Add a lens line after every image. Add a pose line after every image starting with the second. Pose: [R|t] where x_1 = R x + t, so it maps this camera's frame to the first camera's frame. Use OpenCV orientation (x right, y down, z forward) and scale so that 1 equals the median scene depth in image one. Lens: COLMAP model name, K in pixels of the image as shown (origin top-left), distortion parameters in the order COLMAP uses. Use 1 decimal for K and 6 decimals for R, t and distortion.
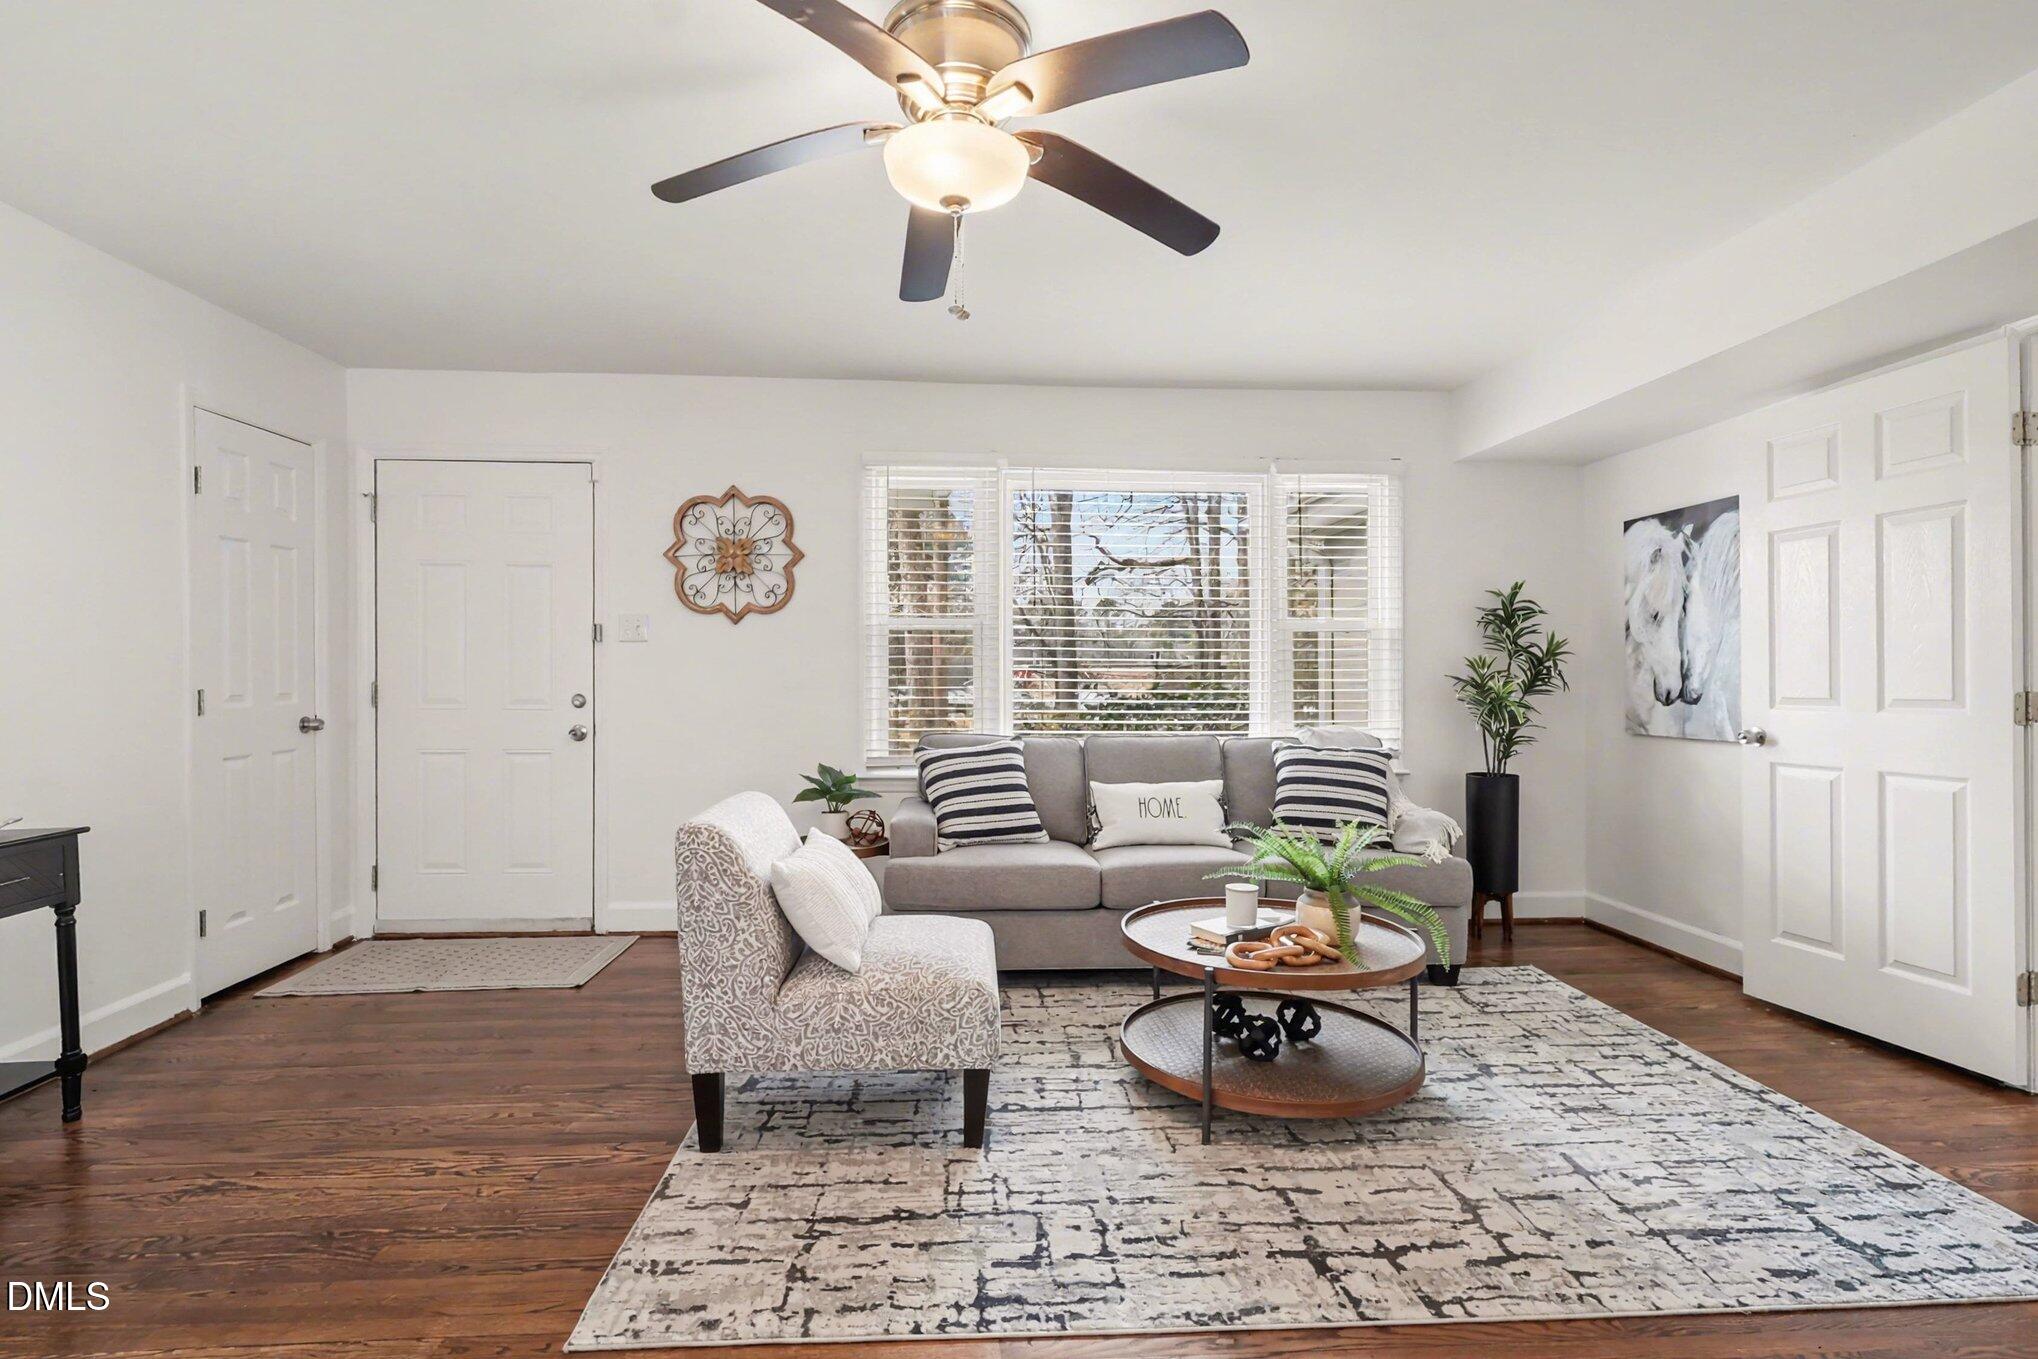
lens RADIAL K [[952.1, 0, 1014.0], [0, 952.1, 680.2], [0, 0, 1]] dist [-0.002817, 0.001016]
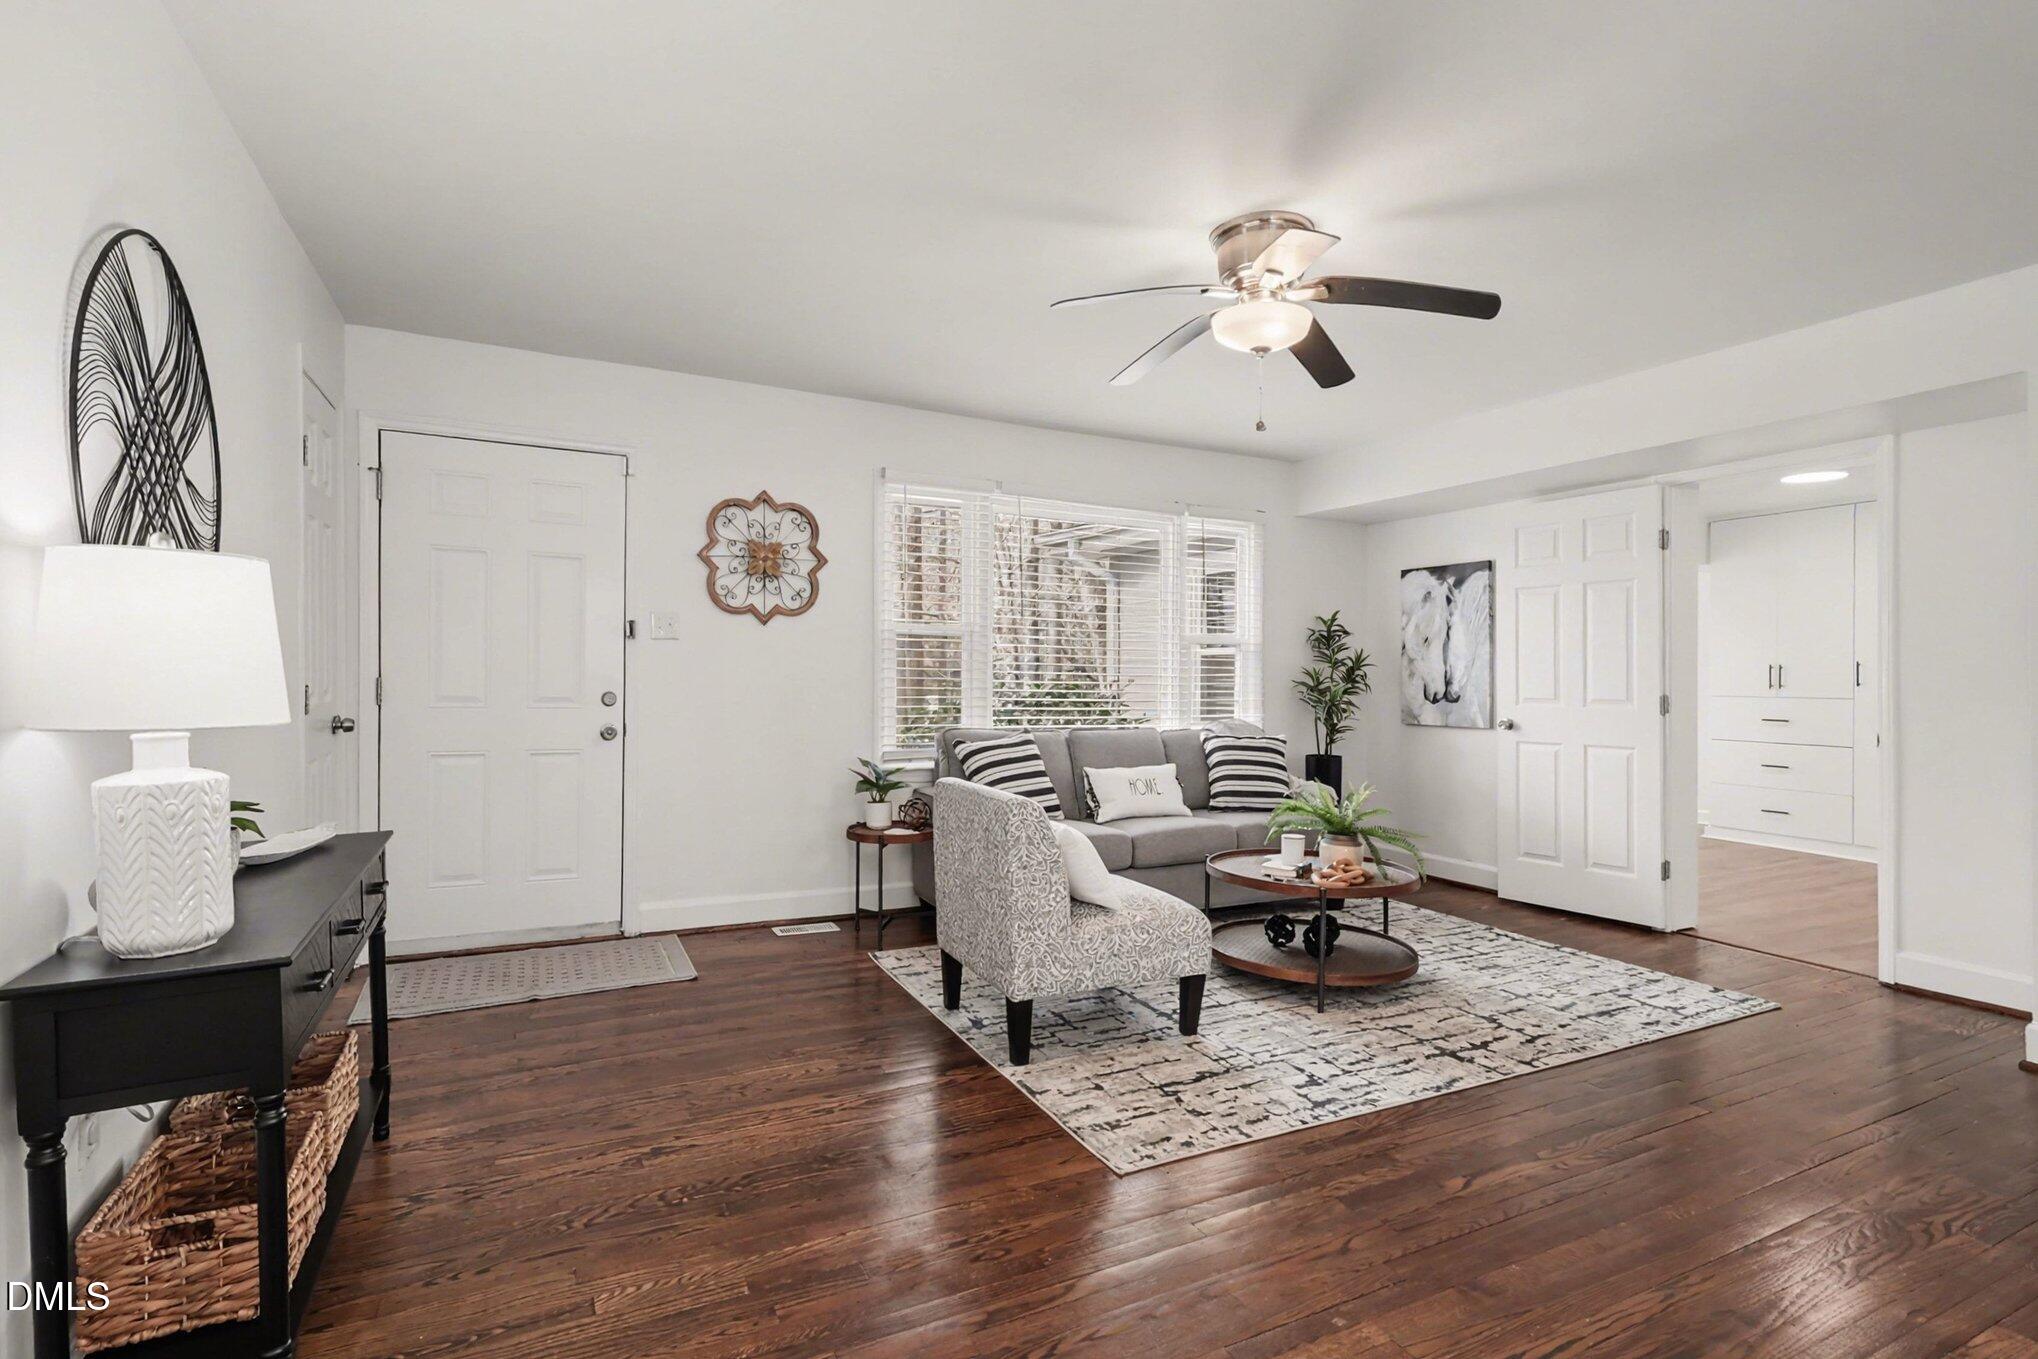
lens RADIAL K [[998.0, 0, 1021.7], [0, 998.0, 674.4], [0, 0, 1]] dist [-0.001995, -0.000397]
pose [[0.912062, 0.011730, 0.409884, -0.543037], [-0.010027, 0.999930, -0.006305, -0.001204], [-0.409929, 0.001640, 0.912116, -0.113897]]
